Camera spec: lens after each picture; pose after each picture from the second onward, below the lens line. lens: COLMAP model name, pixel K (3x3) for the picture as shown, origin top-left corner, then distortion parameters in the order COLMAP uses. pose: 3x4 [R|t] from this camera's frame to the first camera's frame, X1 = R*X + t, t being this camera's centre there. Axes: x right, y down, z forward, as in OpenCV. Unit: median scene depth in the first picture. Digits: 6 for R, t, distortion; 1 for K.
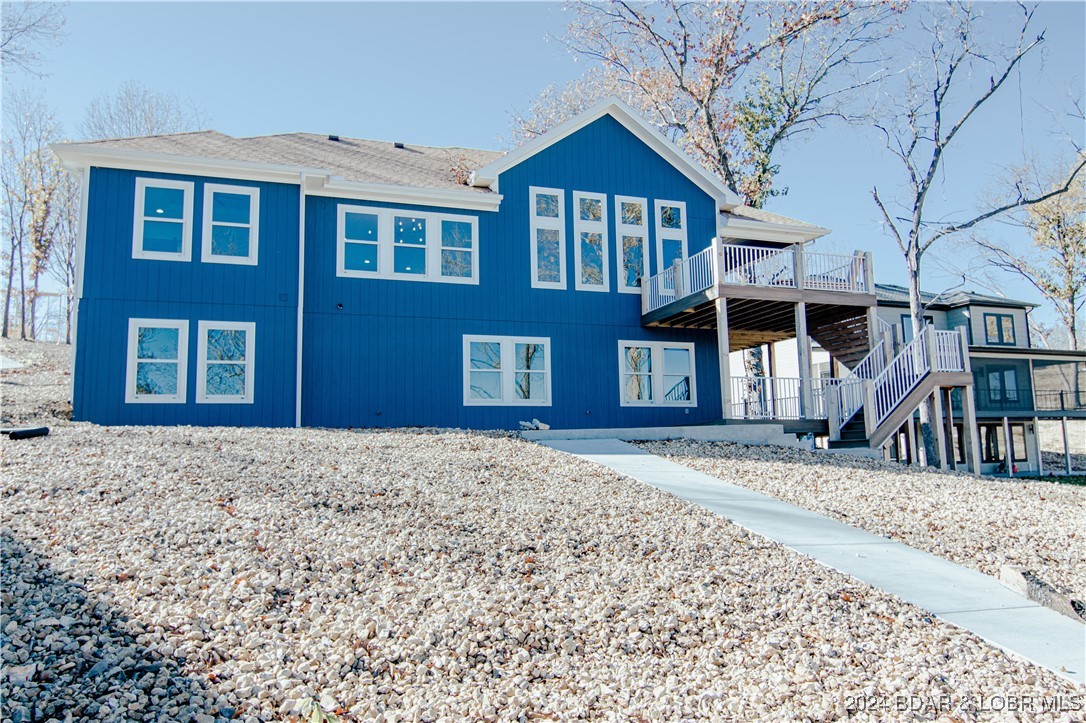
lens RADIAL K [[727.0, 0, 543.0], [0, 727.0, 361.5], [0, 0, 1]] dist [0.000115, -0.000010]
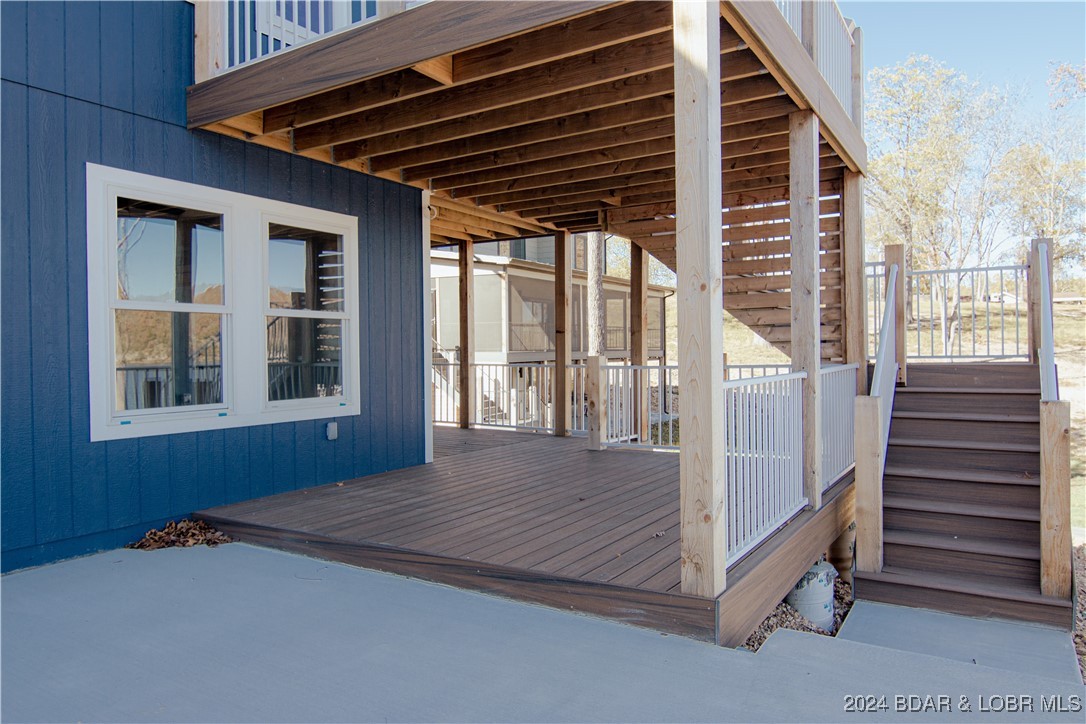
lens RADIAL K [[724.5, 0, 540.3], [0, 724.5, 386.4], [0, 0, 1]] dist [0.001528, -0.000369]
pose [[0.771619, -0.019193, 0.635795, 0.065194], [-0.083359, 0.987873, 0.130989, -0.000671], [-0.630599, -0.154073, 0.760662, 0.705056]]
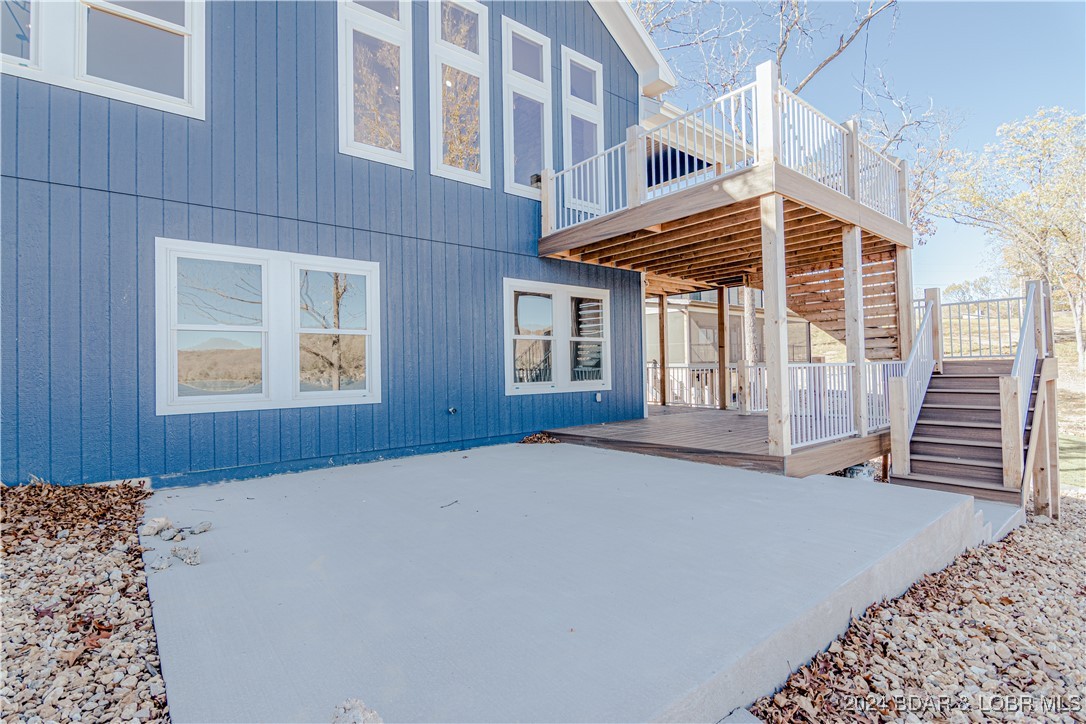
lens RADIAL K [[522.7, 0, 543.0], [0, 522.7, 362.0], [0, 0, 1]] dist [-0.012584, -0.001029]
pose [[0.931630, 0.004864, 0.363377, -0.013873], [-0.042179, 0.994600, 0.094828, -0.004341], [-0.360953, -0.103671, 0.926804, 0.600022]]
